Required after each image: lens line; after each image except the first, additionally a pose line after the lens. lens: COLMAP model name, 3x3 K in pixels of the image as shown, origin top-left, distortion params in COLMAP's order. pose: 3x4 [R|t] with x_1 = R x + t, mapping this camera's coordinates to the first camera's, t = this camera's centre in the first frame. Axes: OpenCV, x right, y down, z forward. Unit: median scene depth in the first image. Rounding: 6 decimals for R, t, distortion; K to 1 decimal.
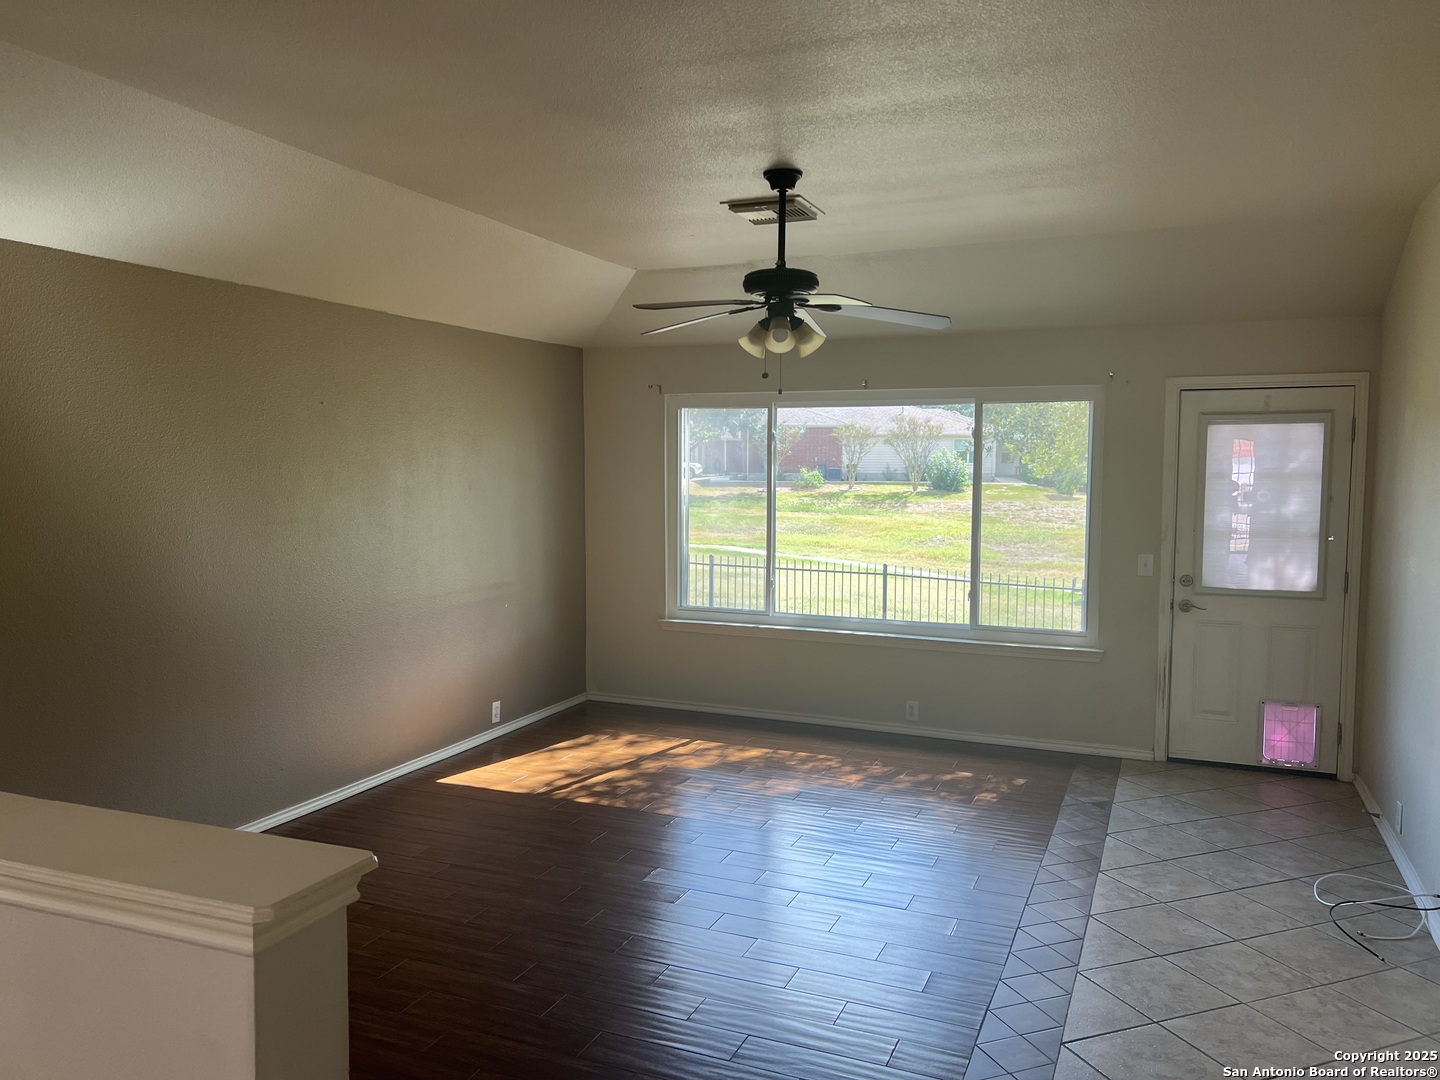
lens RADIAL K [[1084.5, 0, 713.8], [0, 1084.5, 565.3], [0, 0, 1]] dist [0.063220, -0.071441]
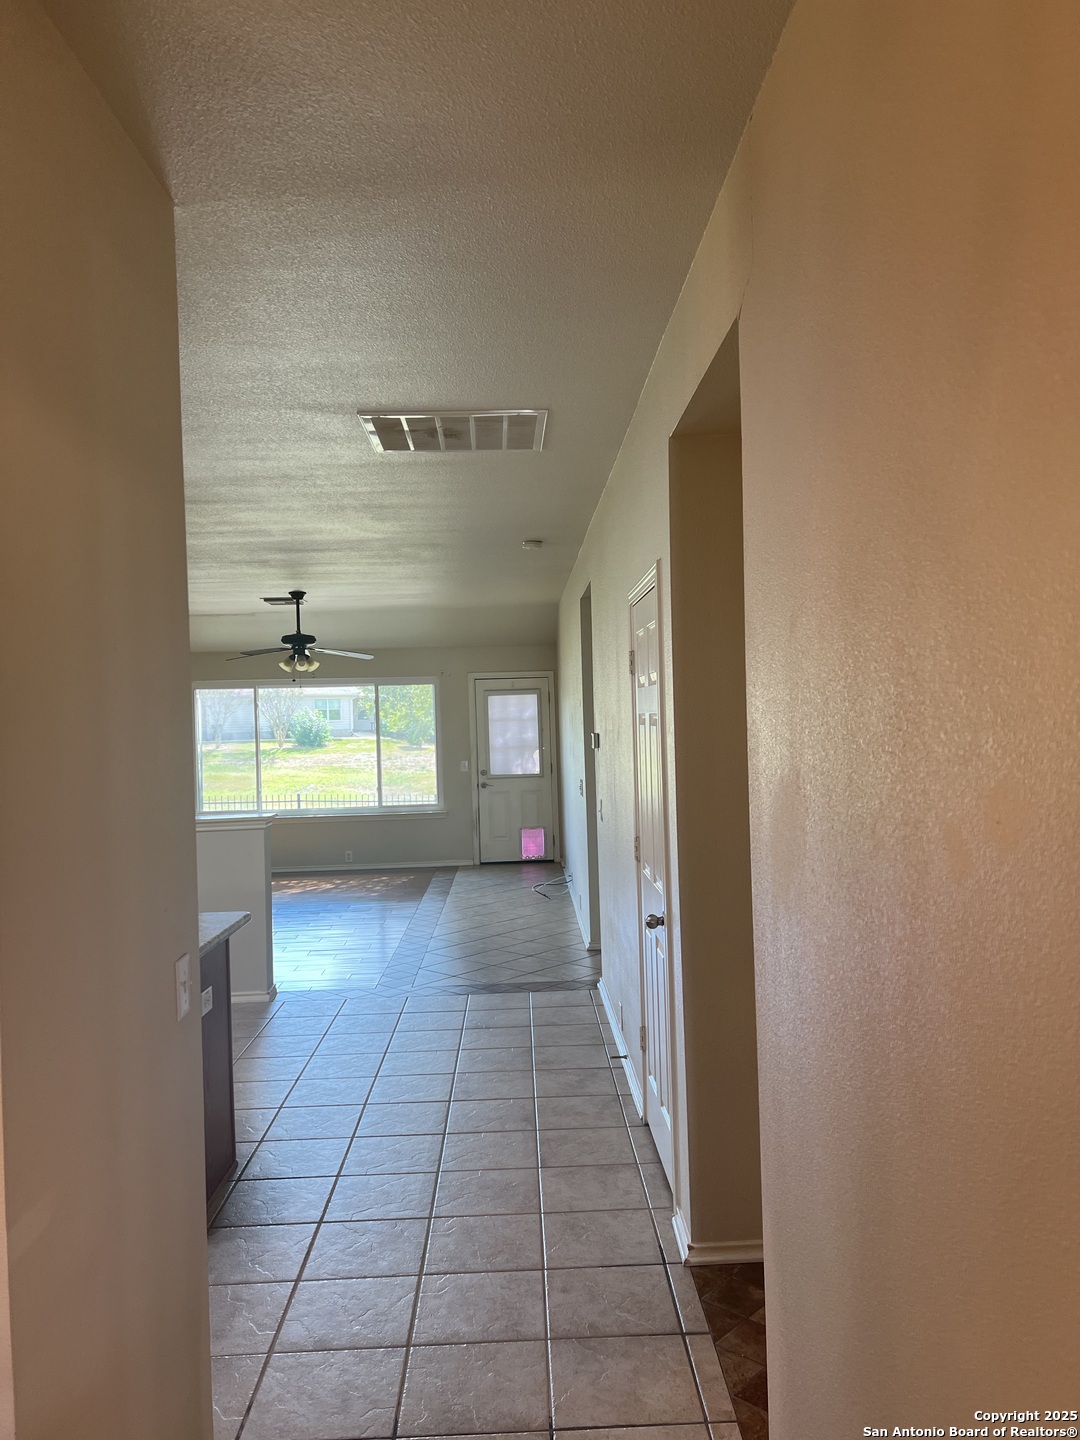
lens RADIAL K [[1084.5, 0, 577.4], [0, 1084.5, 712.5], [0, 0, 1]] dist [0.063220, -0.071441]
pose [[0.894987, -0.026310, 0.445315, -0.040348], [0.071262, 0.993872, -0.084503, 0.011414], [-0.440363, 0.107363, 0.891377, -0.116666]]
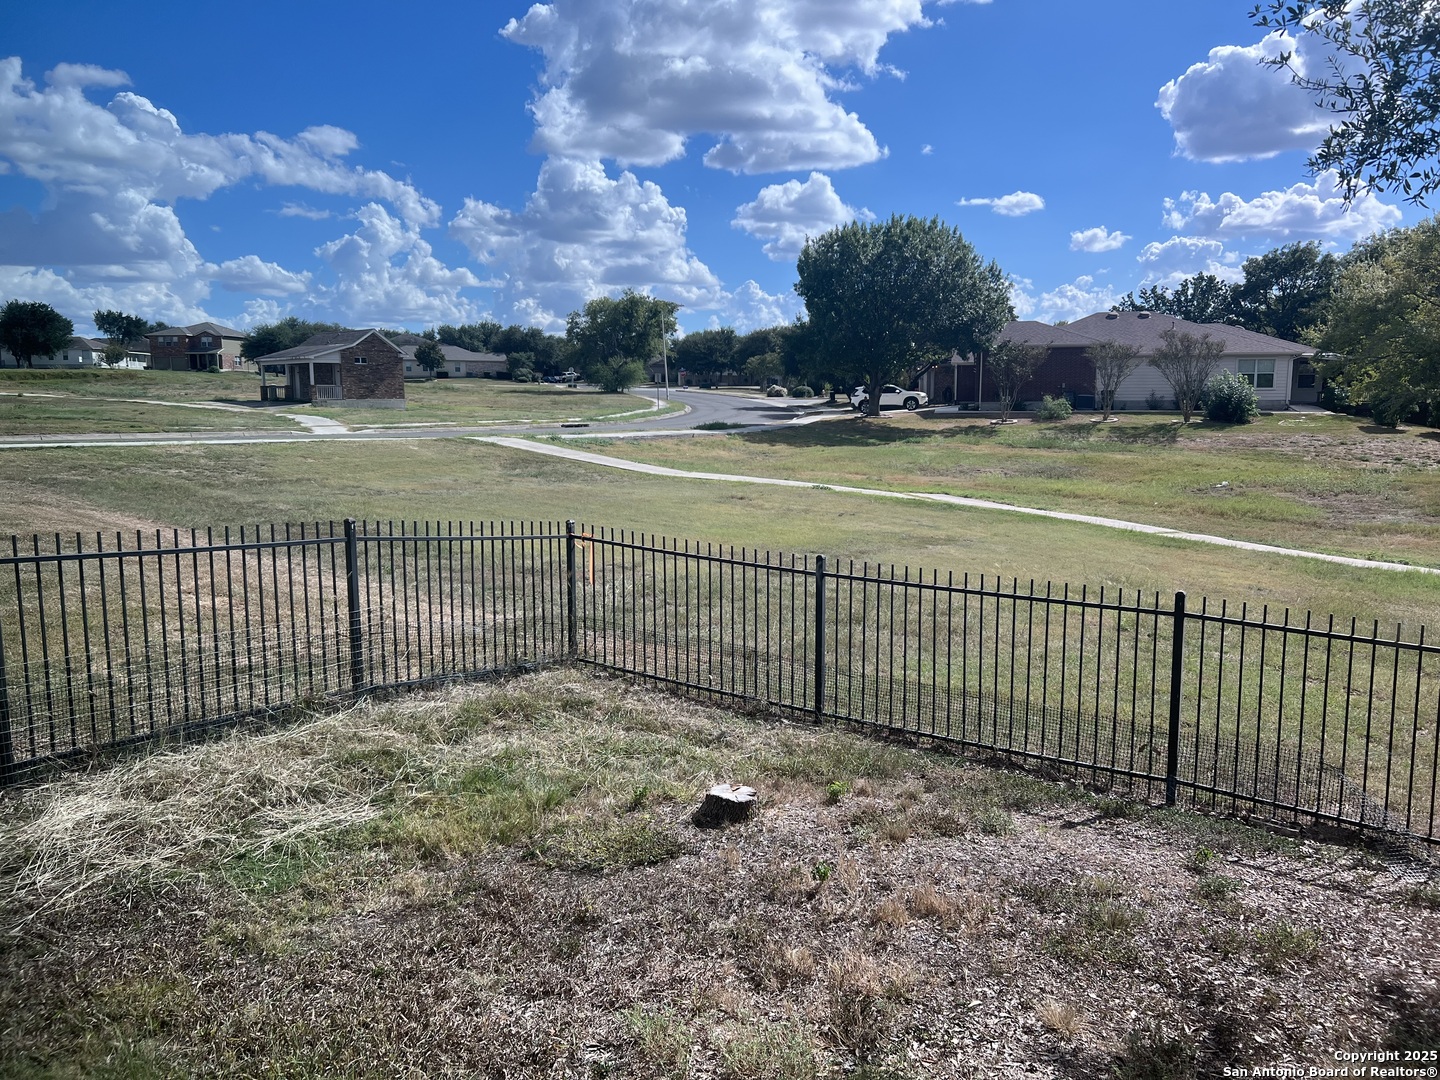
lens RADIAL K [[1084.5, 0, 746.9], [0, 1084.5, 544.8], [0, 0, 1]] dist [0.063220, -0.071441]
pose [[0.981956, 0.019041, -0.188151, 0.018574], [-0.010720, 0.998923, 0.045141, -0.011664], [0.188808, -0.042310, 0.981102, 0.147631]]
